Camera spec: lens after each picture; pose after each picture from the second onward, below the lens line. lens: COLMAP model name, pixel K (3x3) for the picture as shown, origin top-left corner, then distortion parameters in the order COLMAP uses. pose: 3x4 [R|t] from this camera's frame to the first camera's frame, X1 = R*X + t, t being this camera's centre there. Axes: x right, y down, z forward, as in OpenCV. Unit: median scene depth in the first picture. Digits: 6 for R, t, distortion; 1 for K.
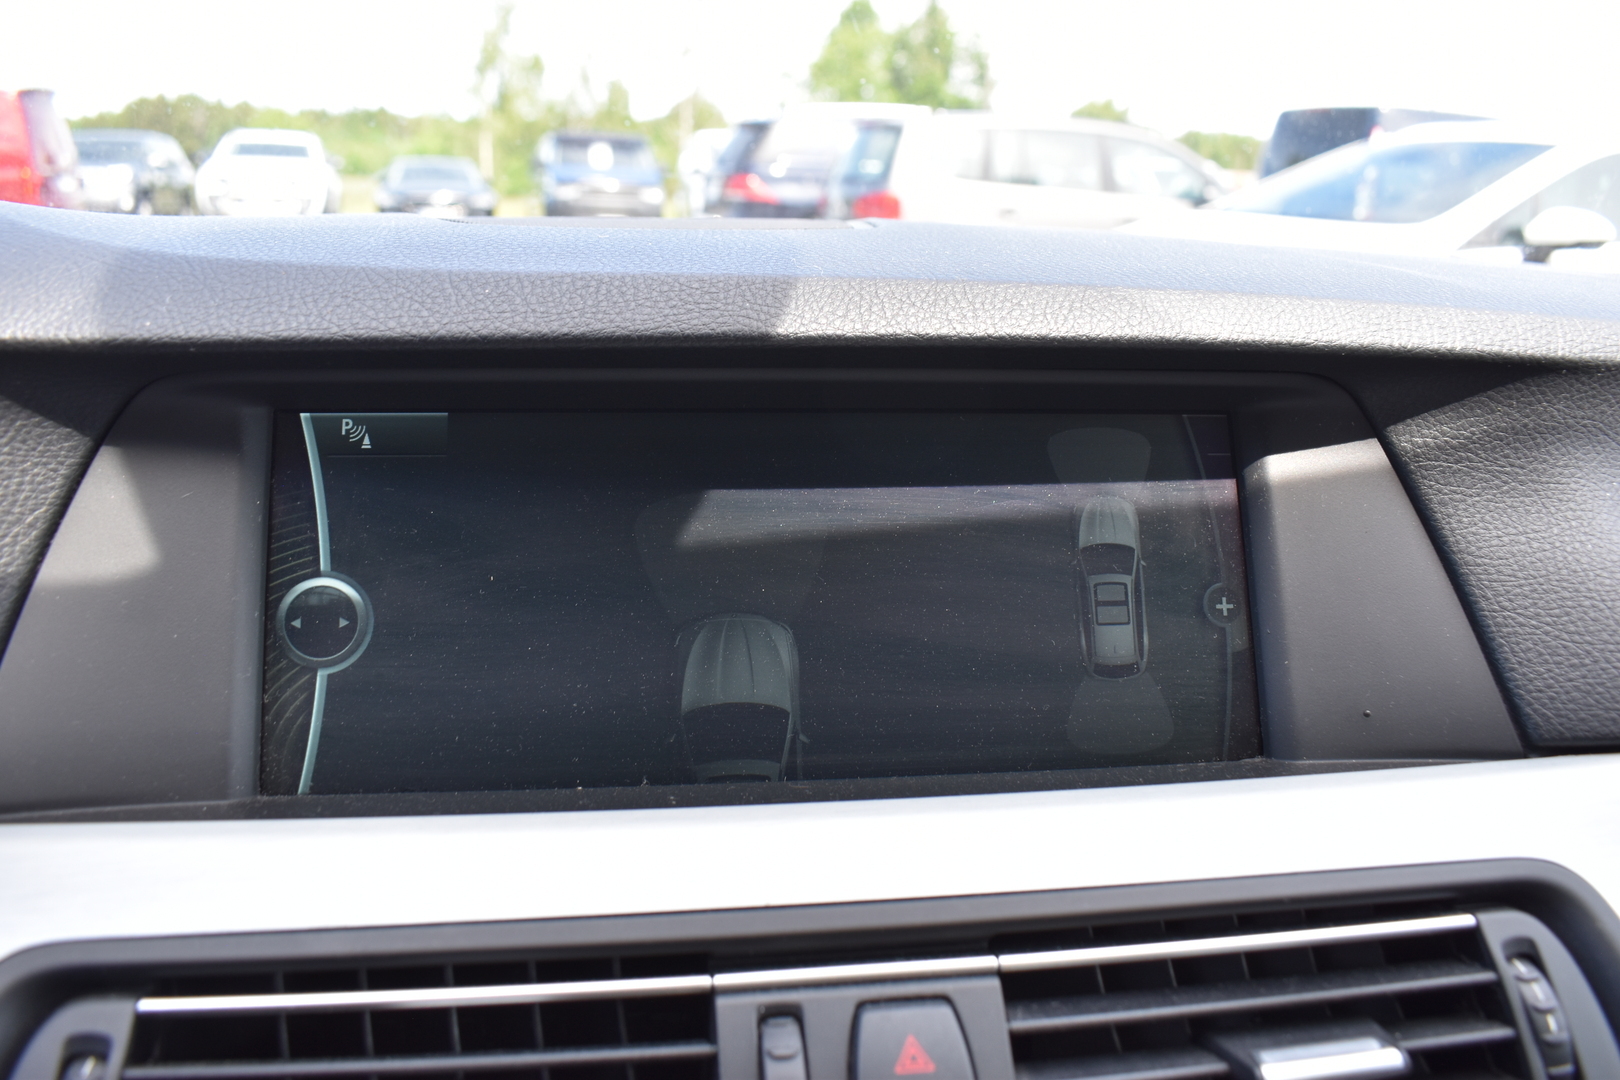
lens RADIAL K [[1239.2, 0, 810.0], [0, 1239.2, 540.0], [0, 0, 1]] dist [-0.098199, 0.012610]
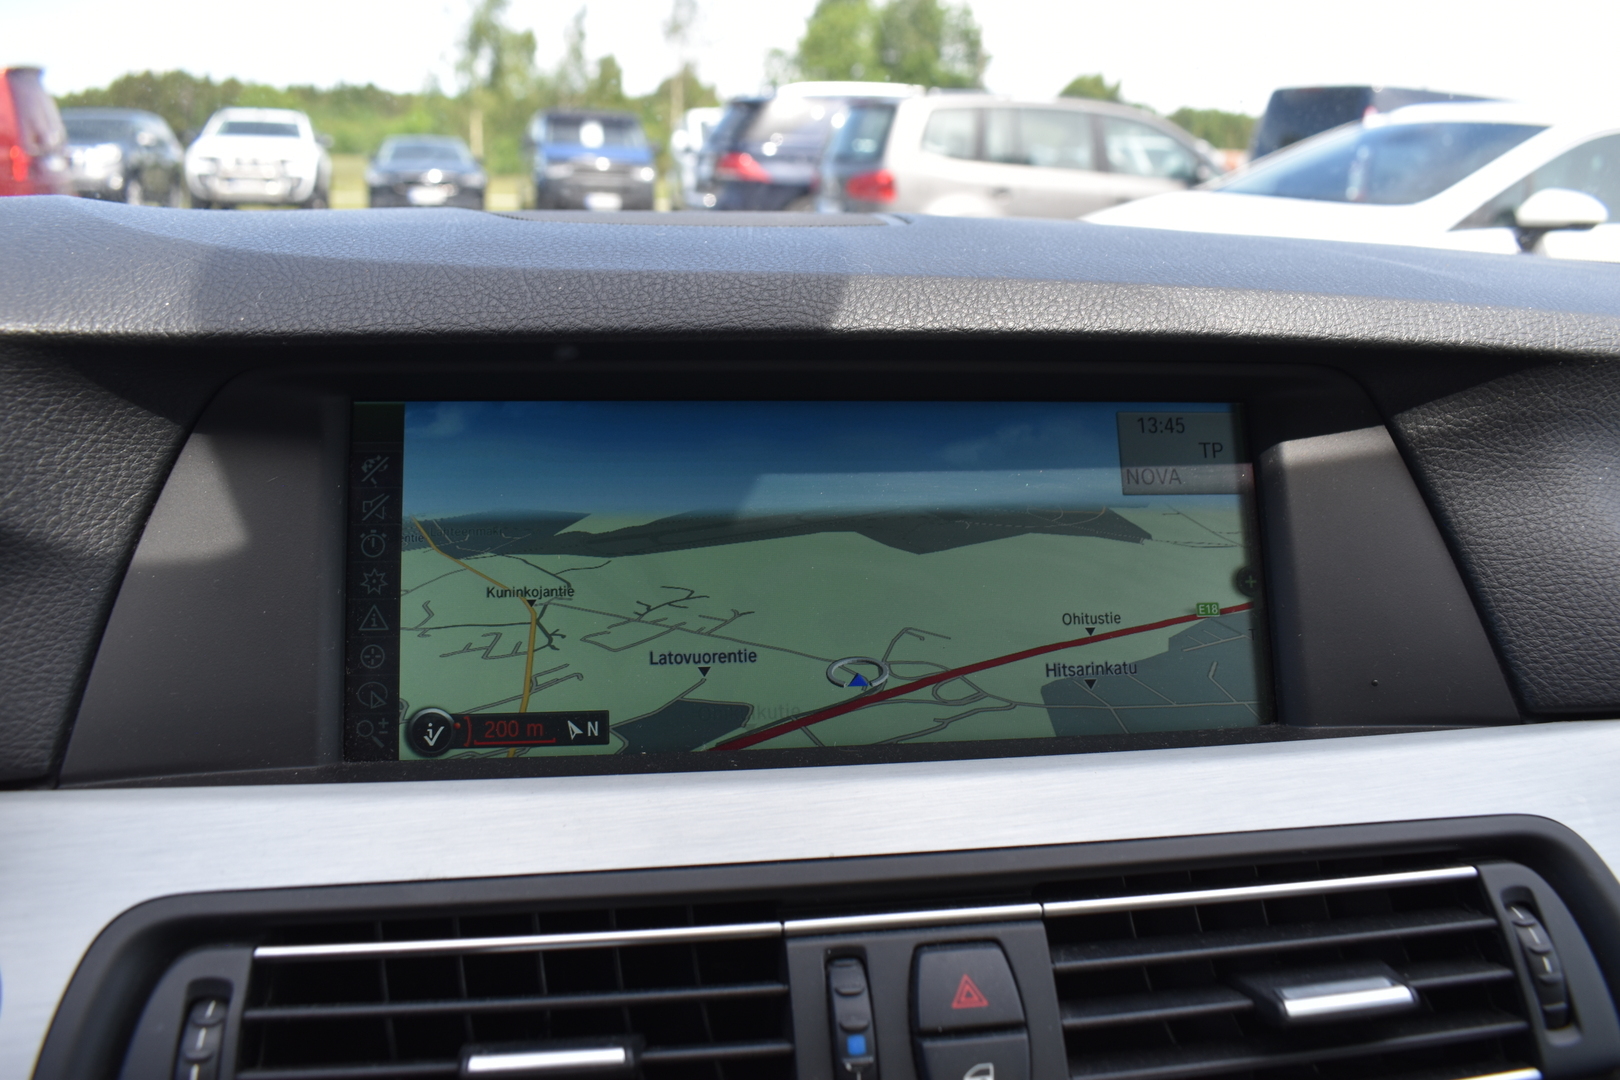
lens RADIAL K [[1239.2, 0, 810.0], [0, 1239.2, 540.0], [0, 0, 1]] dist [-0.098199, 0.012610]
pose [[0.999977, -0.001090, 0.006747, -0.051812], [0.000980, 0.999866, 0.016371, -0.001162], [-0.006764, -0.016364, 0.999843, -0.072955]]
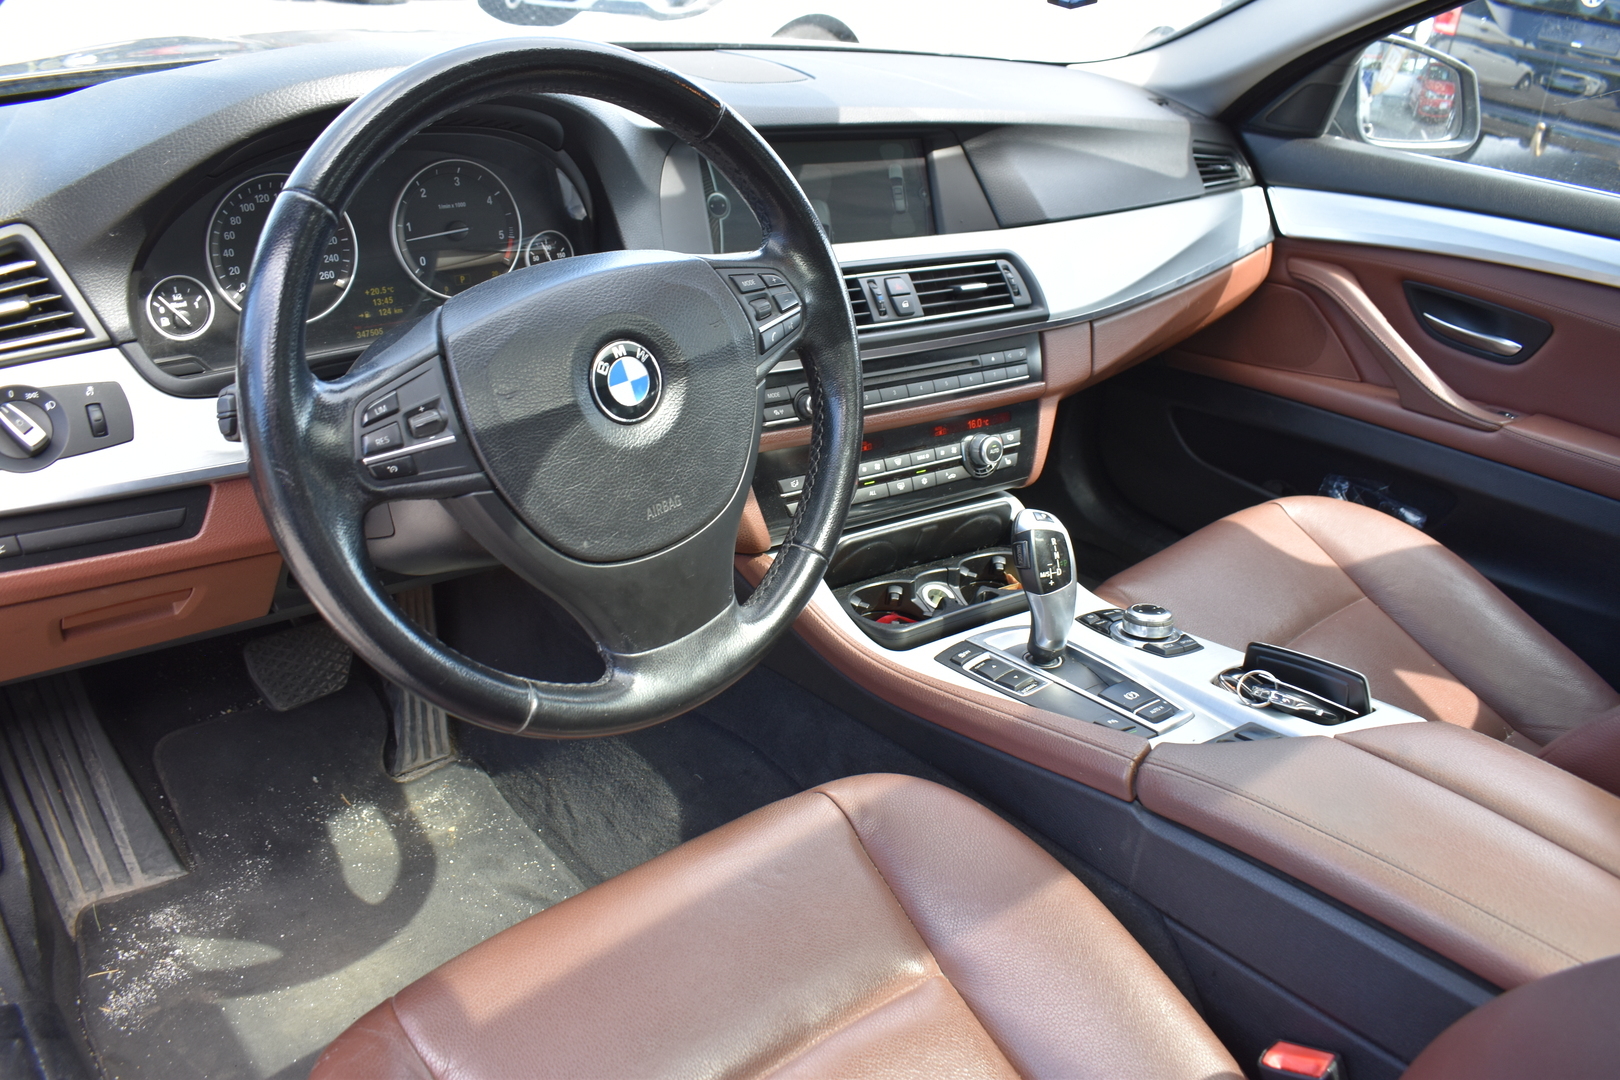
lens RADIAL K [[1239.2, 0, 810.0], [0, 1239.2, 540.0], [0, 0, 1]] dist [-0.098199, 0.012610]
pose [[0.888127, -0.157554, 0.431750, -1.957556], [0.042419, 0.963496, 0.264339, 0.074690], [-0.457637, -0.216452, 0.862390, -2.543389]]
